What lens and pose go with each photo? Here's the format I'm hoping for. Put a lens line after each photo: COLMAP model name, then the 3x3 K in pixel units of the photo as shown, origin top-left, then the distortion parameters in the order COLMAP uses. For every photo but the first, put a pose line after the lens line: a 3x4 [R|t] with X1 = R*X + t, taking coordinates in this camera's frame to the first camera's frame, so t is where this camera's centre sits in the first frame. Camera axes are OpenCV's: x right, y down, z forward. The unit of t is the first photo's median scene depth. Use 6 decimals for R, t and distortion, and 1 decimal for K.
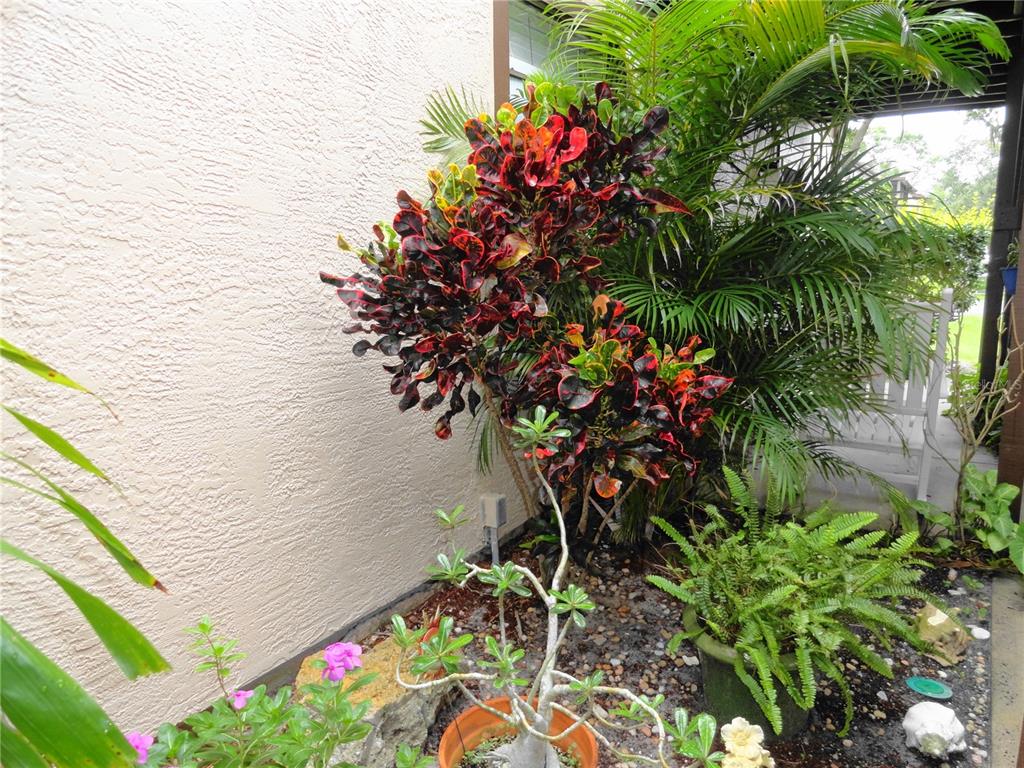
lens RADIAL K [[704.3, 0, 512.6], [0, 704.3, 380.7], [0, 0, 1]] dist [-0.003866, 0.008586]
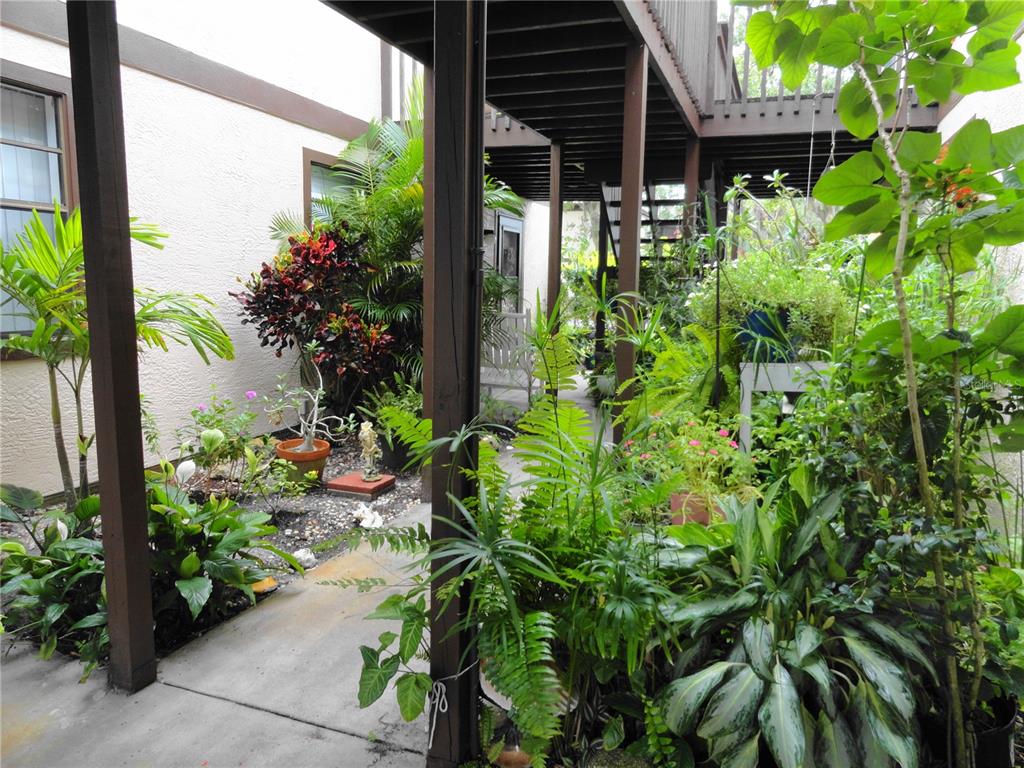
lens RADIAL K [[704.3, 0, 511.2], [0, 704.3, 381.9], [0, 0, 1]] dist [-0.003866, 0.008586]
pose [[0.974950, 0.002756, 0.222406, 0.158512], [0.005040, 0.999393, -0.034477, 0.268562], [-0.222366, 0.034734, 0.974344, -1.702018]]
